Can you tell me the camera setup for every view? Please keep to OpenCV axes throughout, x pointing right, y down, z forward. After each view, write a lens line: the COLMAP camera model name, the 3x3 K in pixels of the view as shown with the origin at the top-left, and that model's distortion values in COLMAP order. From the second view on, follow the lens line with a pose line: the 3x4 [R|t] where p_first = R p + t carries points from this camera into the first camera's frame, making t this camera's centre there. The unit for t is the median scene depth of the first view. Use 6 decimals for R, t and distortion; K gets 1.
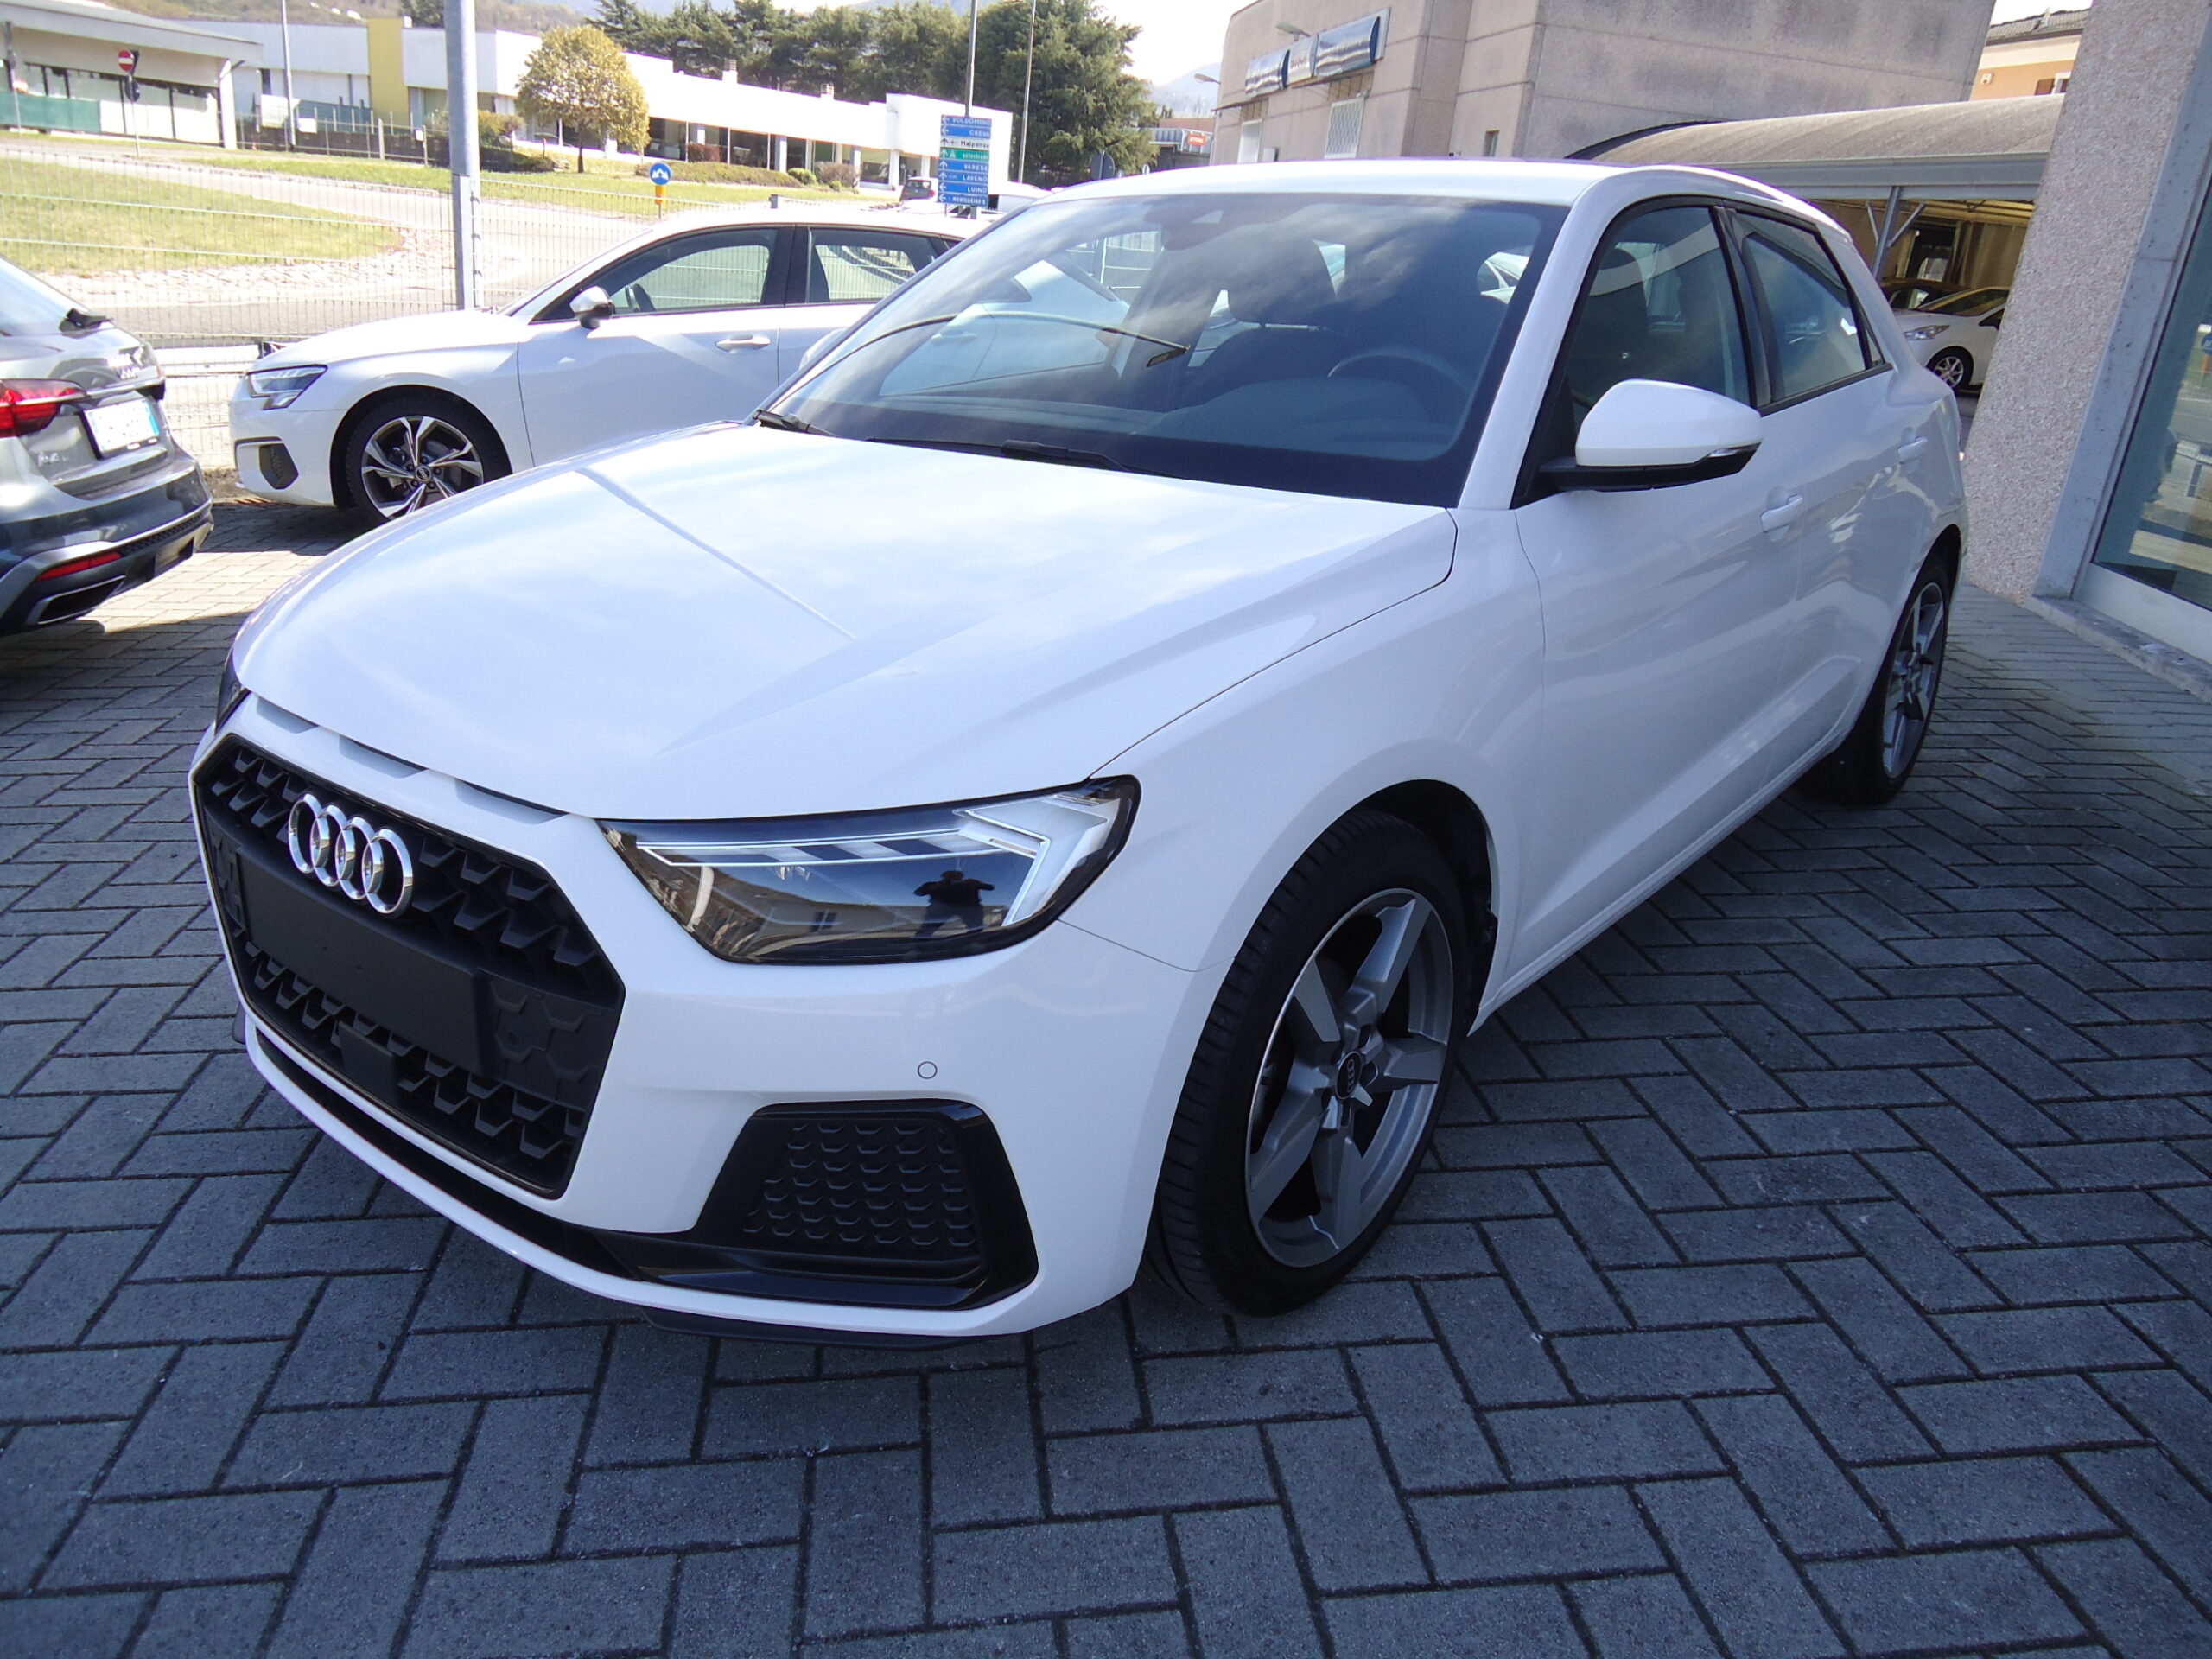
lens RADIAL K [[1615.7, 0, 1106.0], [0, 1615.7, 829.5], [0, 0, 1]] dist [-0.009634, 0.000360]
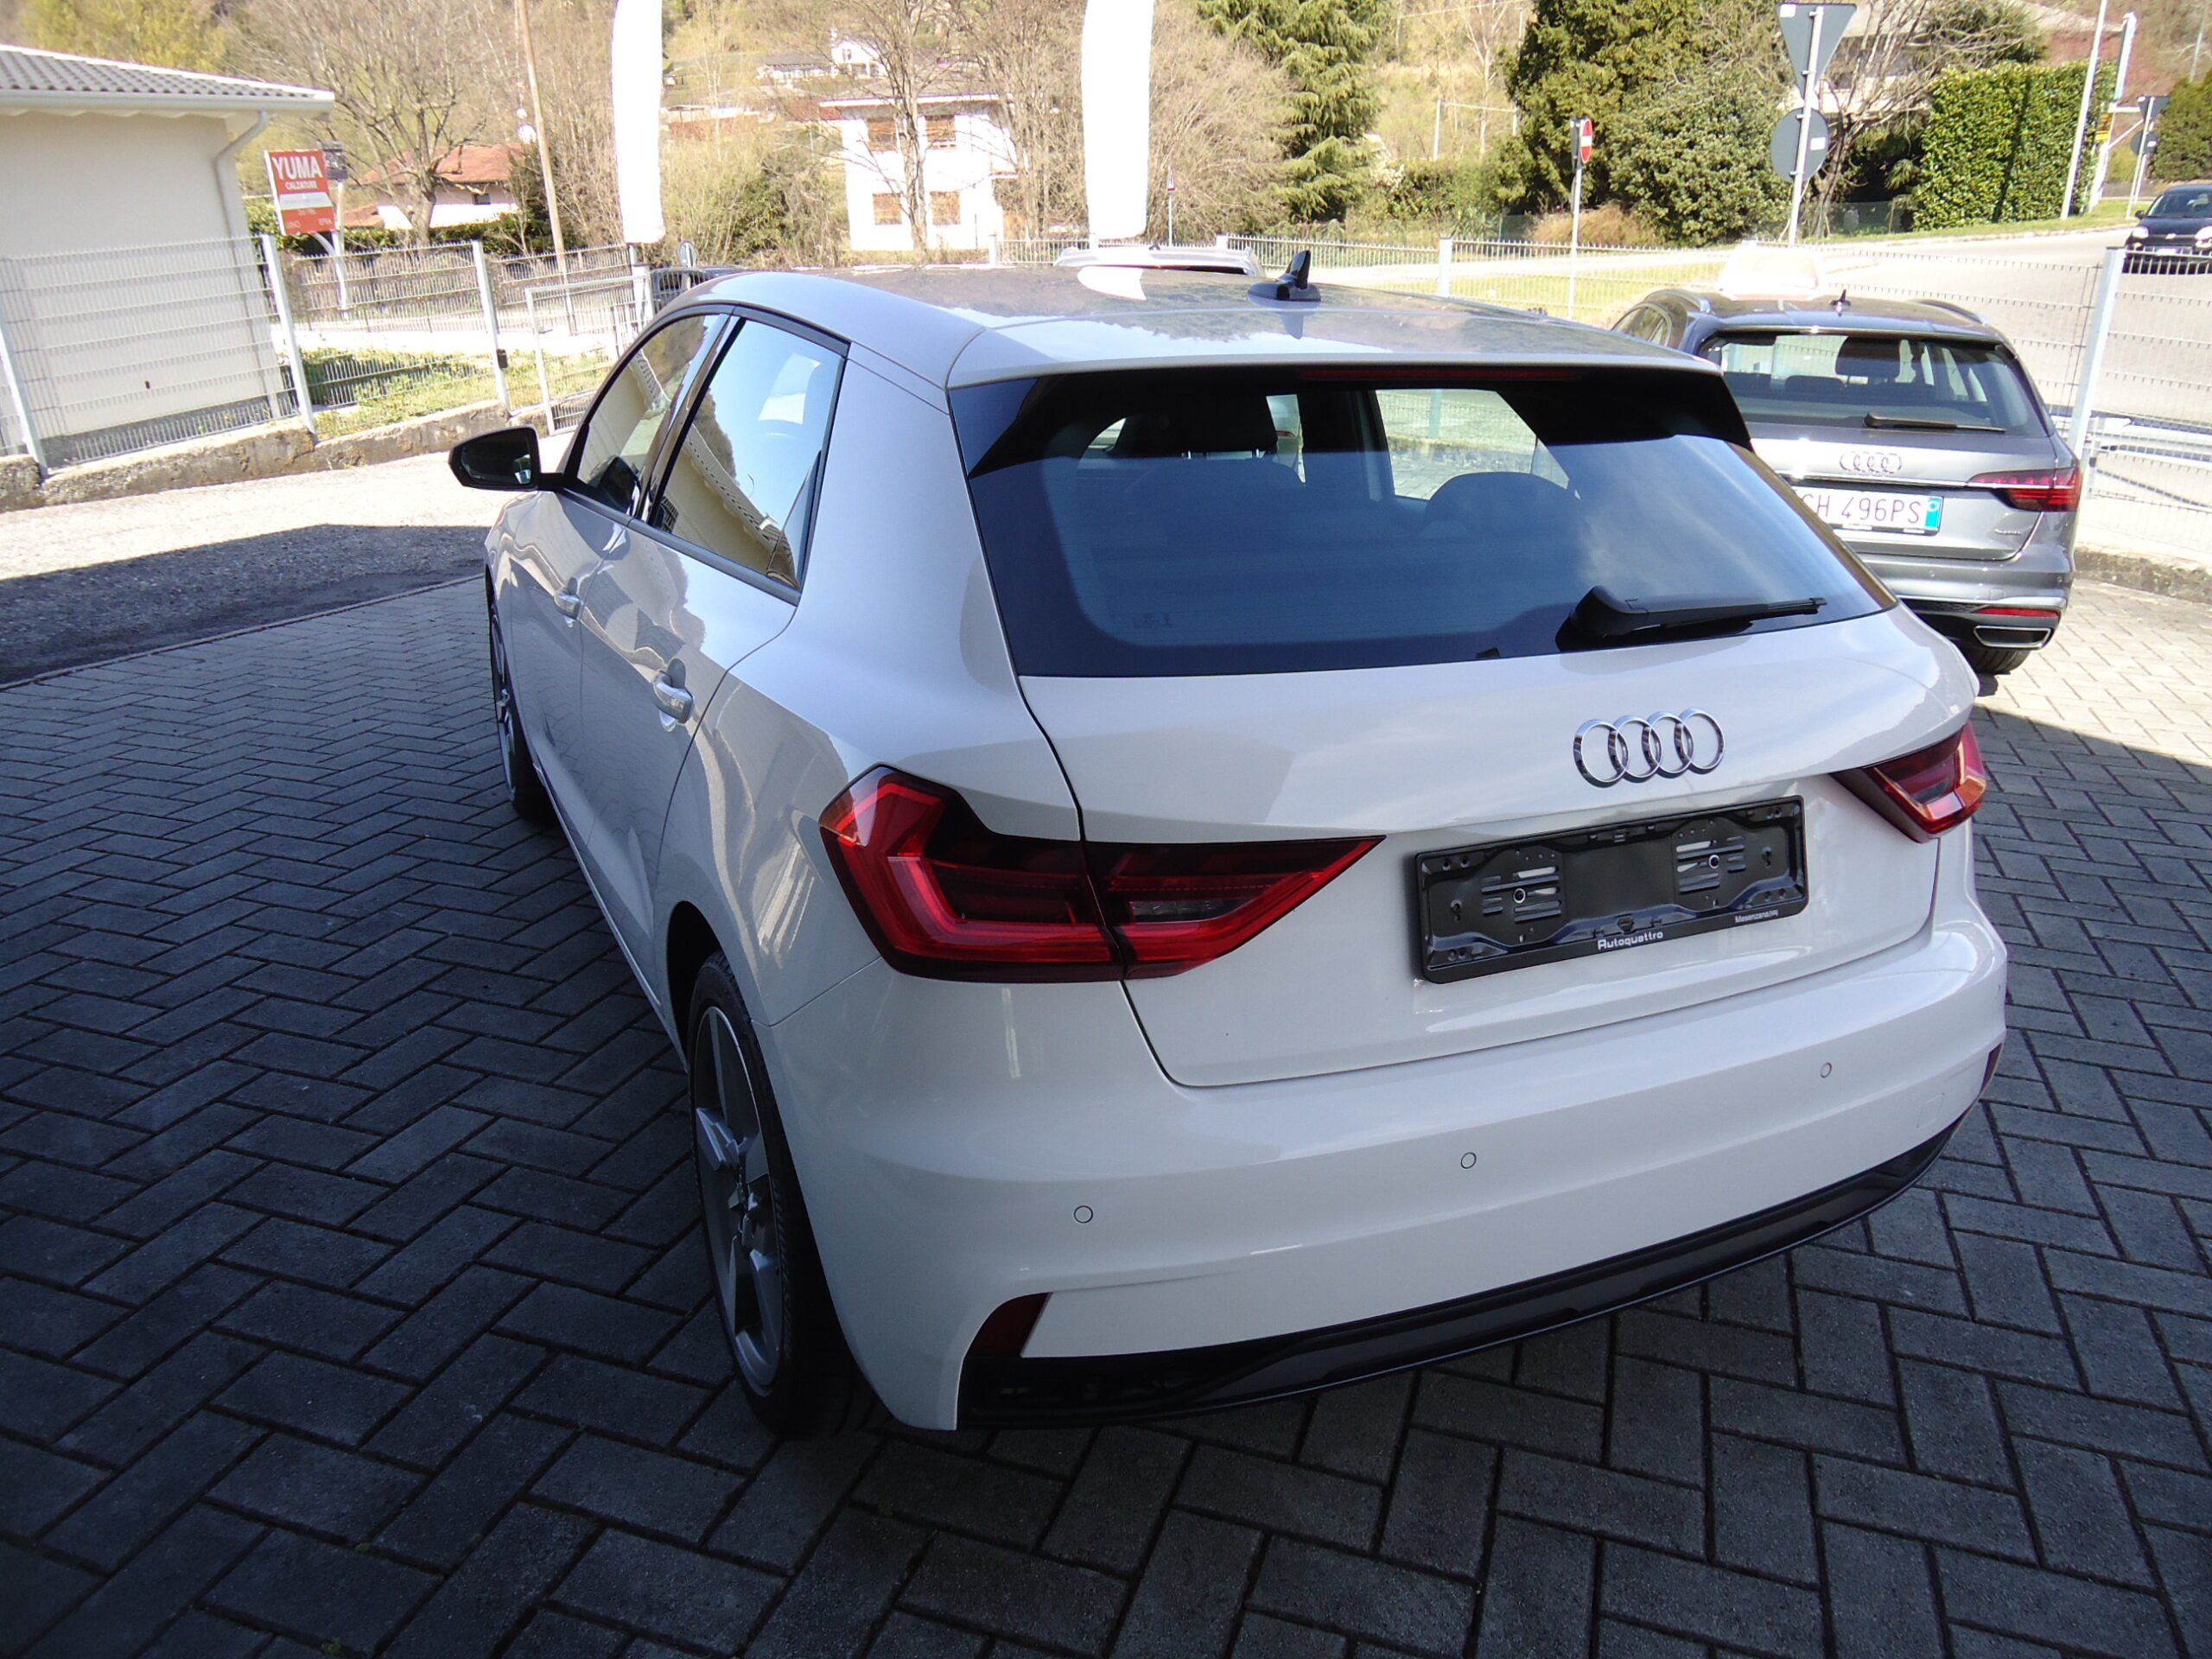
lens RADIAL K [[1615.7, 0, 1106.0], [0, 1615.7, 829.5], [0, 0, 1]] dist [-0.009634, 0.000360]
pose [[-0.430784, 0.264761, -0.862743, 1.007761], [-0.337581, 0.839315, 0.426132, -0.527741], [0.836937, 0.474817, -0.272185, 1.372118]]
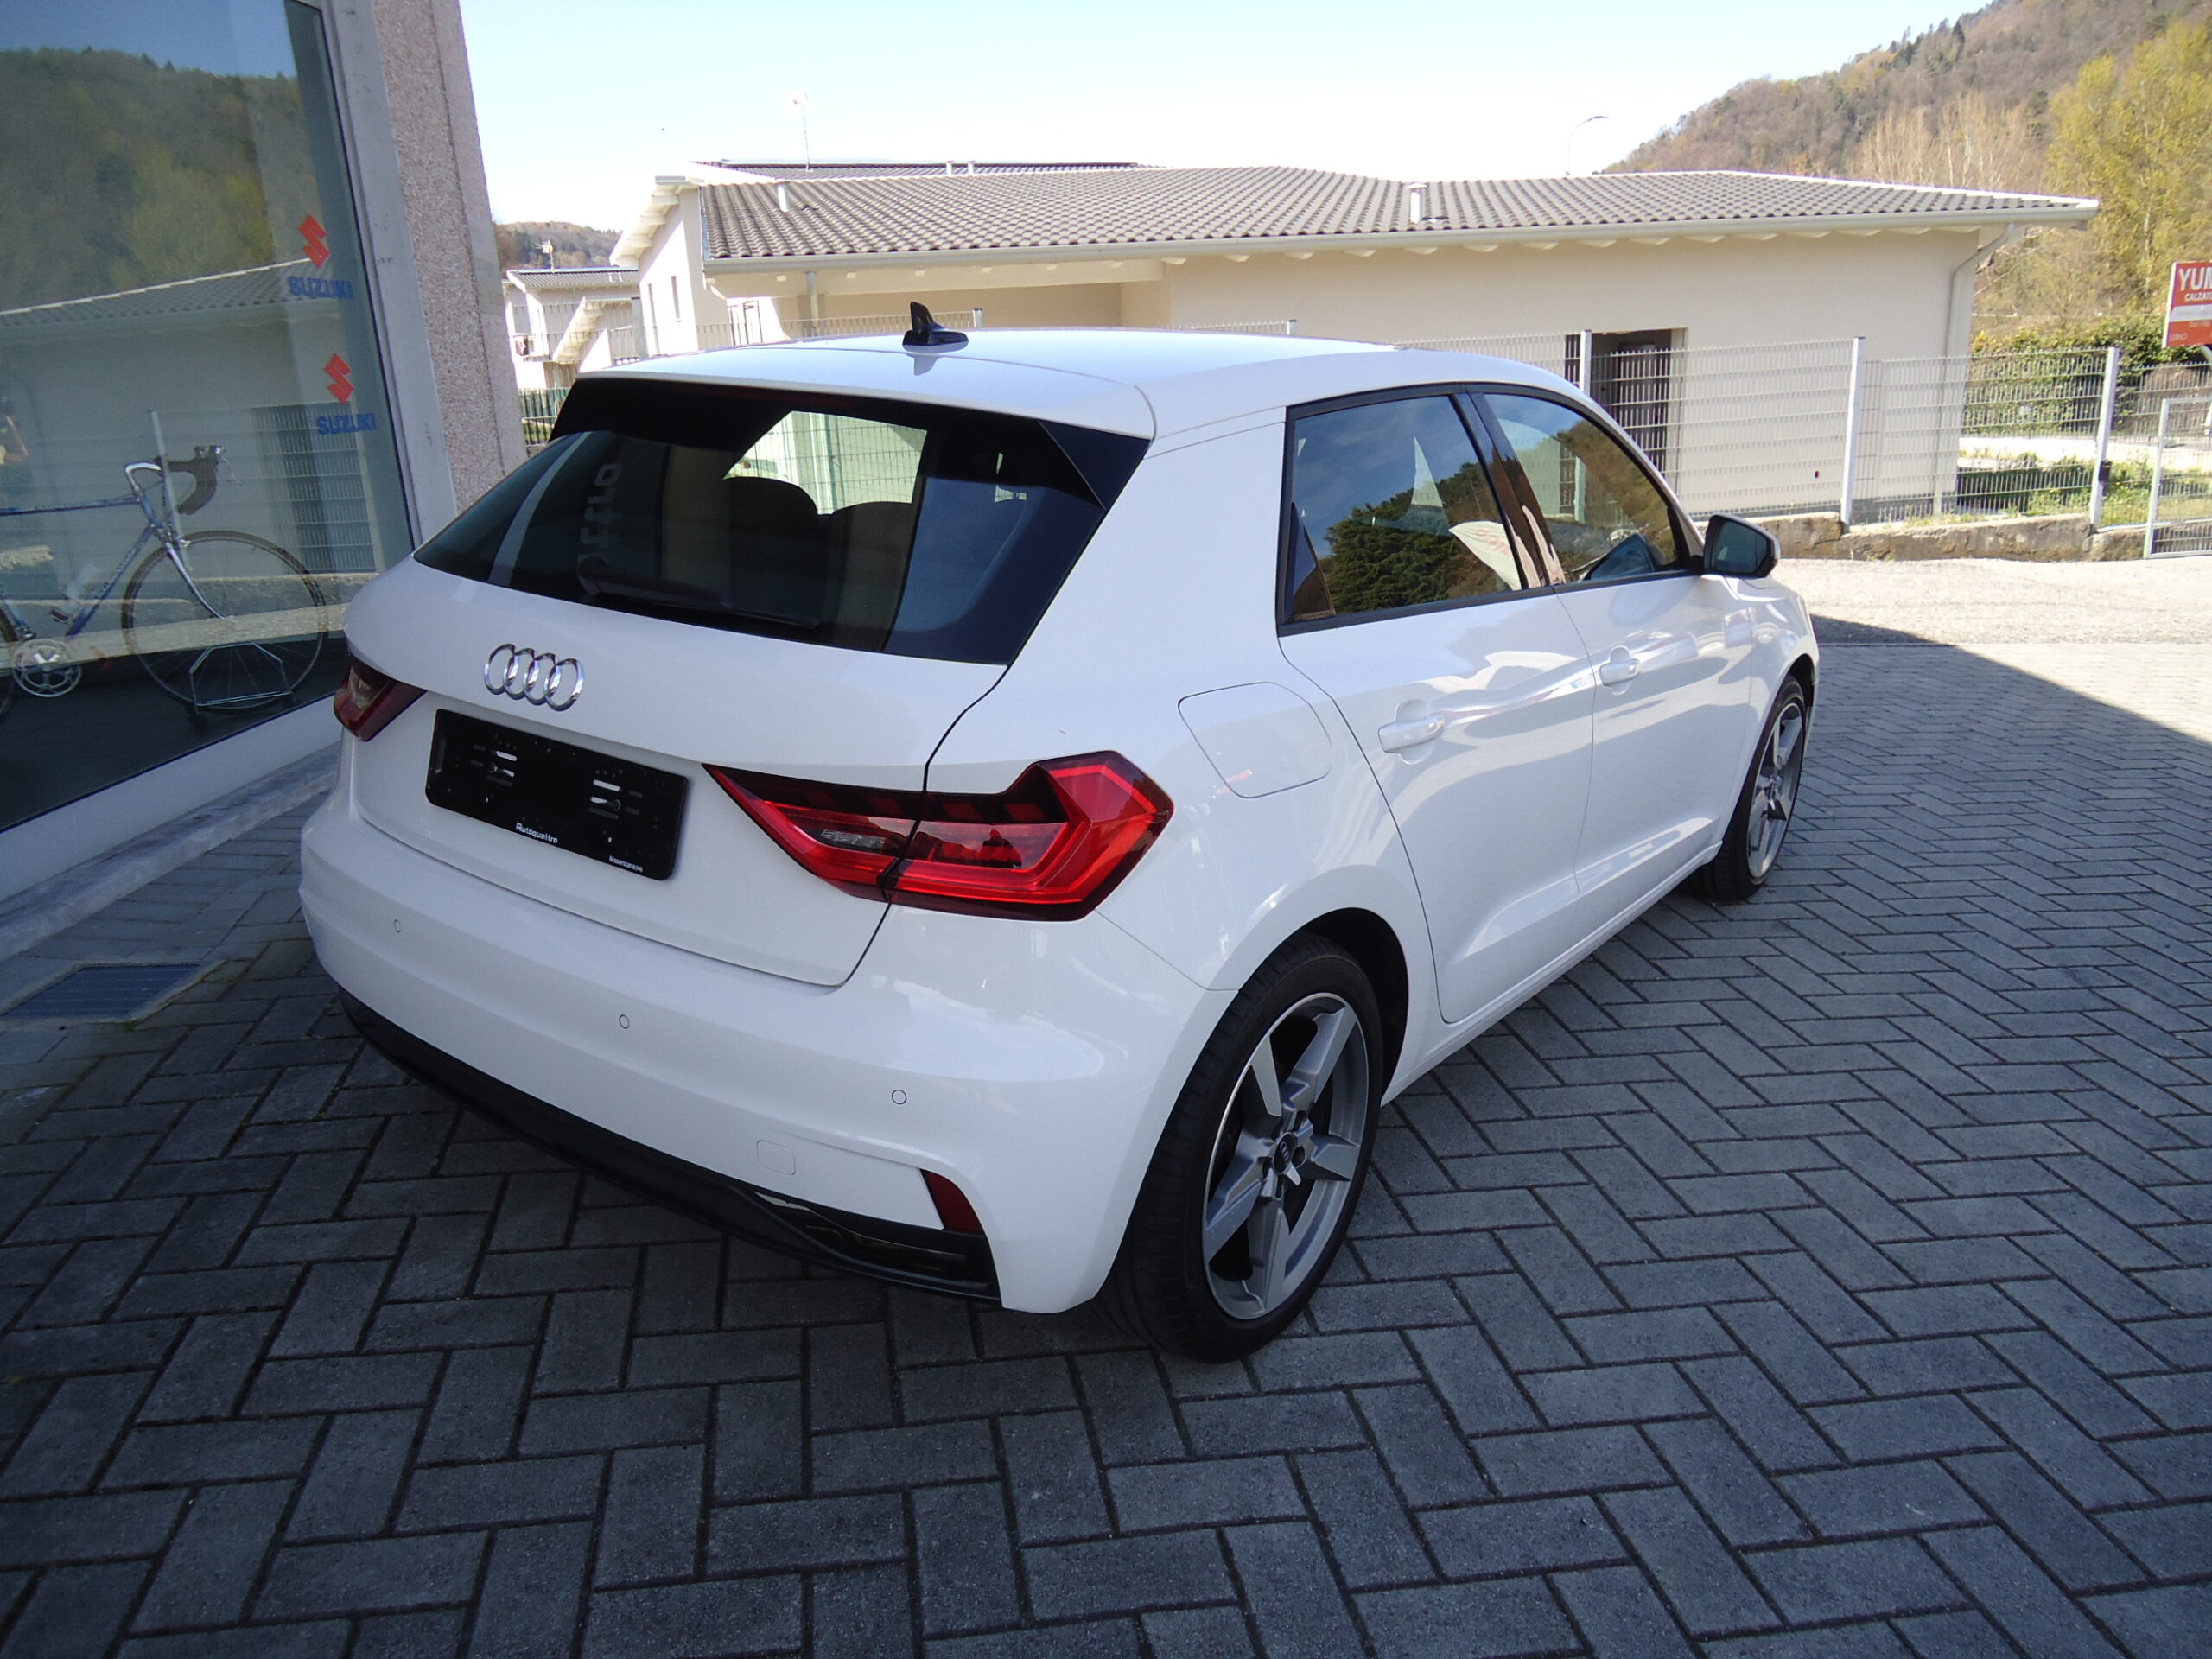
lens RADIAL K [[1600.3, 0, 1106.0], [0, 1600.3, 829.5], [0, 0, 1]] dist [-0.007883, -0.000808]
pose [[-0.997123, -0.035923, -0.066745, 0.307082], [-0.069050, 0.793709, 0.604366, -0.738004], [0.031265, 0.607236, -0.793906, 1.905865]]
